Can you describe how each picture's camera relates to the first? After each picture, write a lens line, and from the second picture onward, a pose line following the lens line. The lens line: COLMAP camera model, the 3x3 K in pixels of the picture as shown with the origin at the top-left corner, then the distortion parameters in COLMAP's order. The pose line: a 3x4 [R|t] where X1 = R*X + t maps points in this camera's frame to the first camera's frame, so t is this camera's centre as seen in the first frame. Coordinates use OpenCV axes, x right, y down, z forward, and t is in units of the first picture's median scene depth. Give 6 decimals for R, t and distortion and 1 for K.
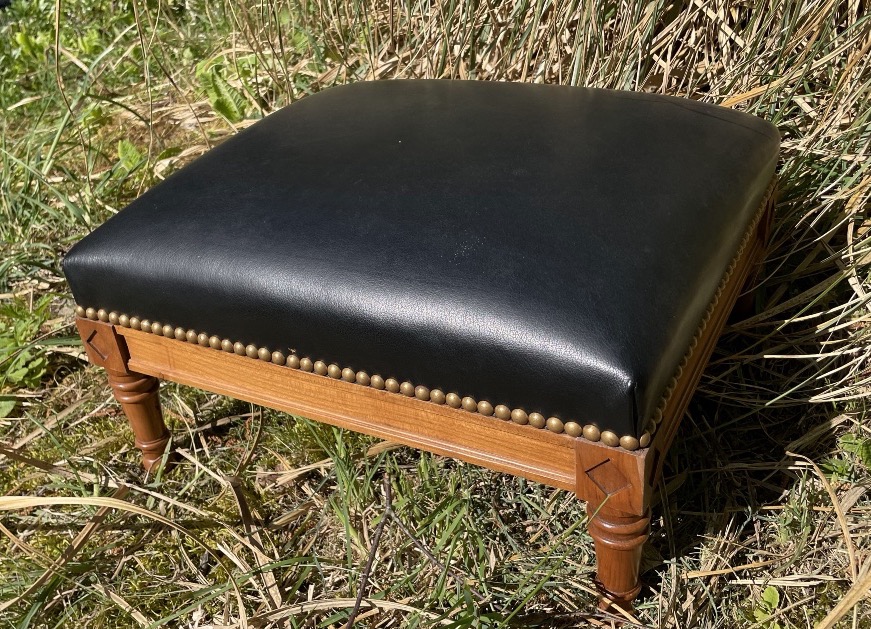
lens RADIAL K [[894.1, 0, 400.7], [0, 894.1, 317.2], [0, 0, 1]] dist [0.023562, -0.011670]
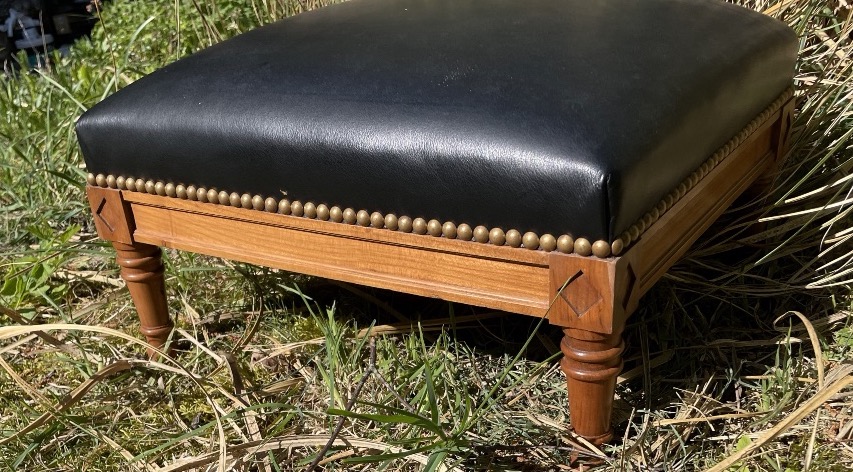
lens RADIAL K [[888.5, 0, 386.4], [0, 888.5, 431.1], [0, 0, 1]] dist [0.034460, -0.036941]
pose [[0.996006, 0.059485, -0.066578, 0.074613], [-0.058490, 0.998147, 0.016802, 0.269442], [0.067454, -0.012841, 0.997640, -0.010005]]
